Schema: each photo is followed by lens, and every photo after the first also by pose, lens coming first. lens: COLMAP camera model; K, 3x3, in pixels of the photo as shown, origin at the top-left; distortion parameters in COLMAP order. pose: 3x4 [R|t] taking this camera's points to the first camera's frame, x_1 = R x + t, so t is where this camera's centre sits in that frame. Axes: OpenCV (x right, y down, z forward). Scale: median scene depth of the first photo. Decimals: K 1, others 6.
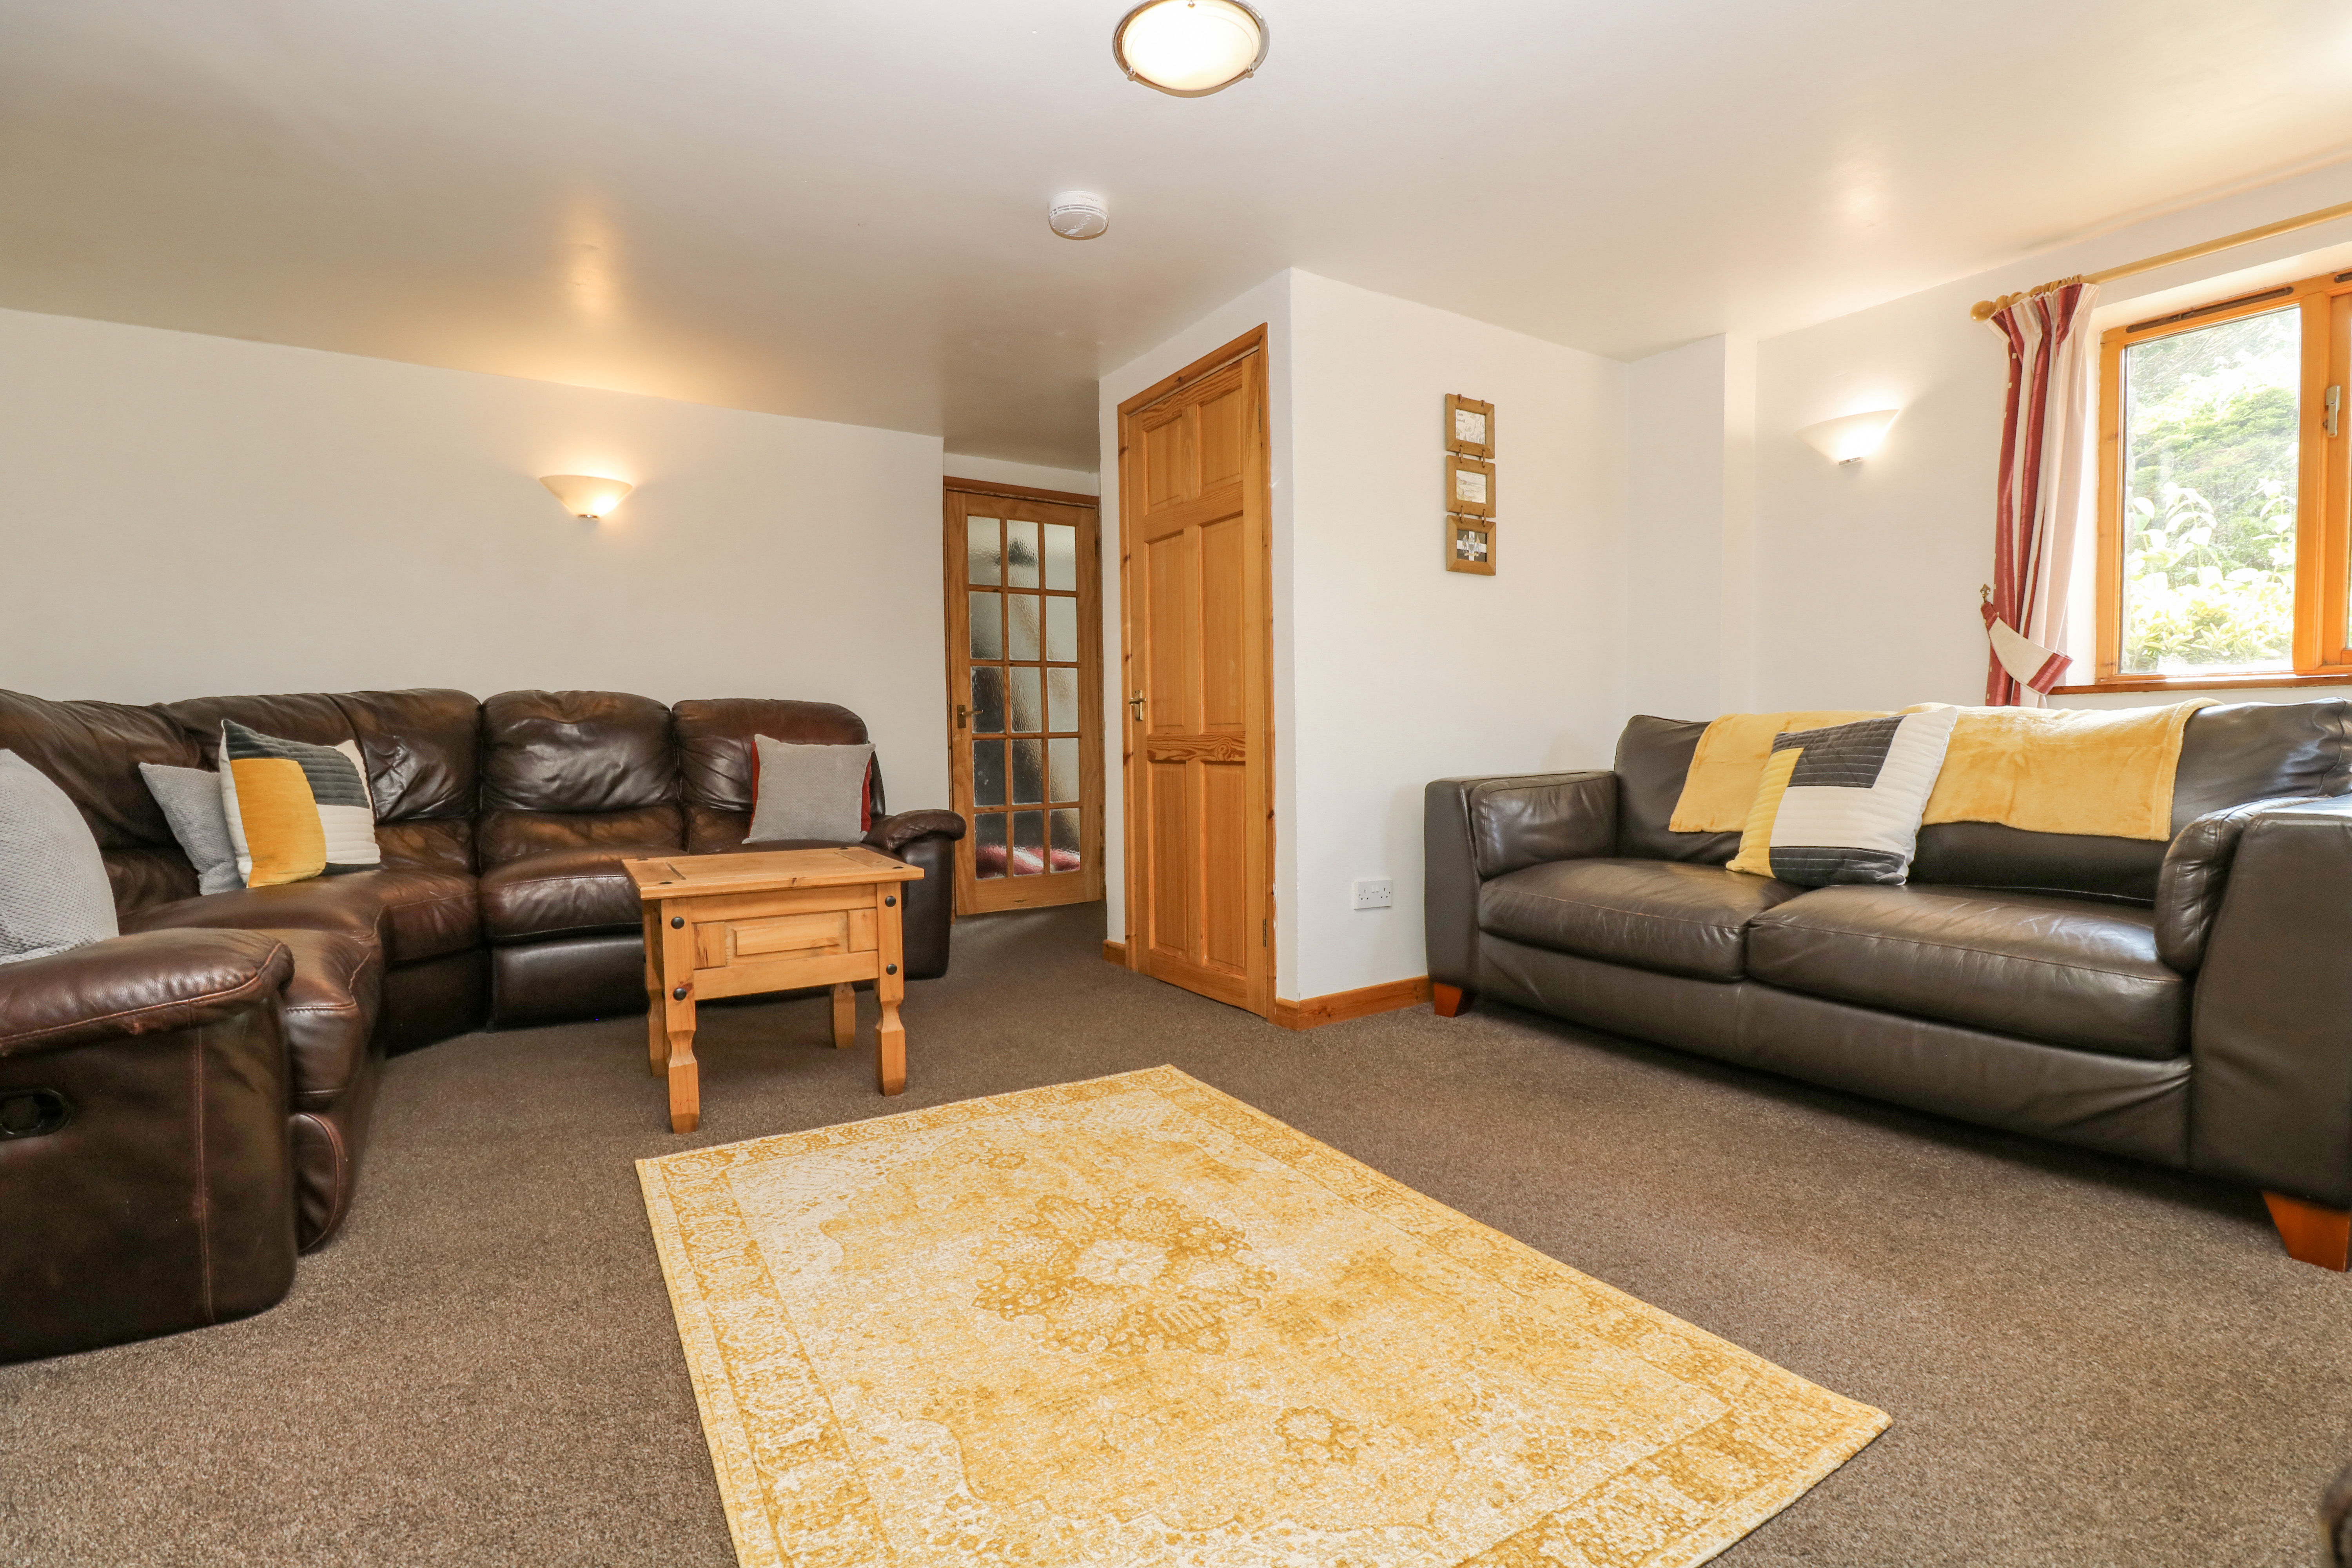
lens RADIAL K [[1081.7, 0, 1176.0], [0, 1081.7, 784.0], [0, 0, 1]] dist [0.000424, -0.011389]
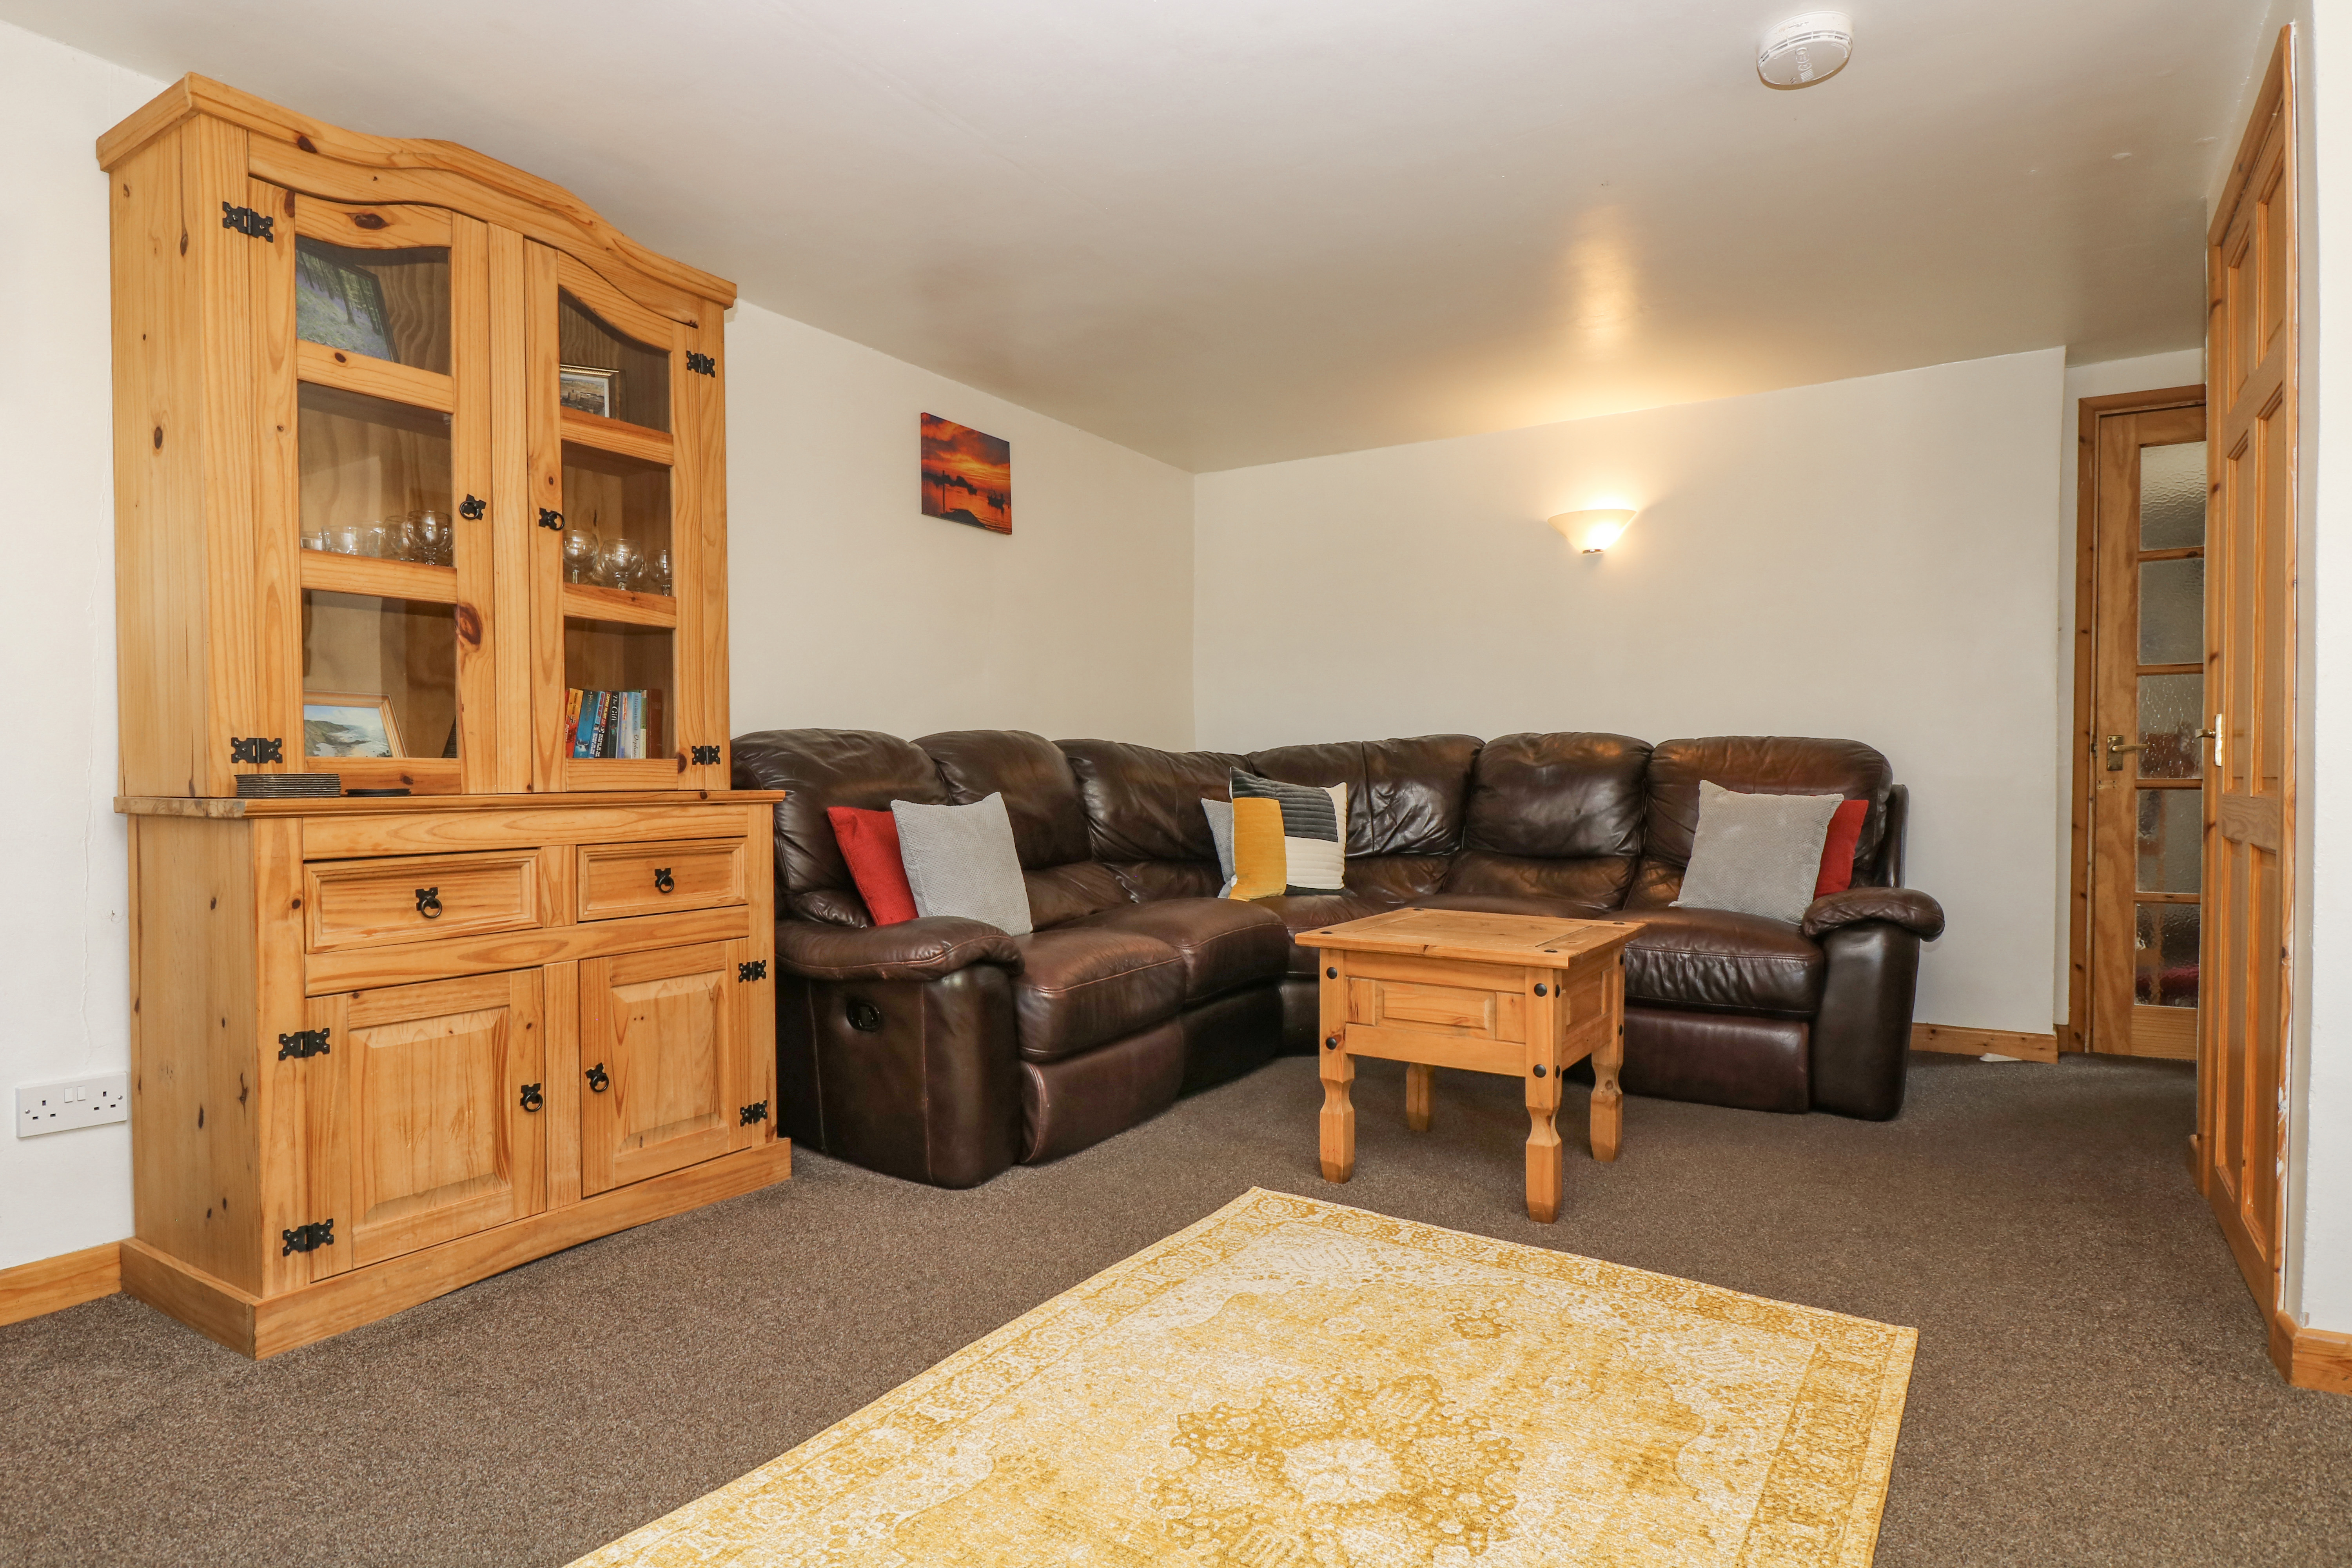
lens RADIAL K [[1240.8, 0, 1176.0], [0, 1240.8, 784.0], [0, 0, 1]] dist [0.000219, -0.002160]
pose [[0.440513, 0.016834, -0.897588, 0.521400], [-0.042114, 0.999111, -0.001930, -0.041104], [0.896758, 0.038651, 0.440831, 0.345127]]
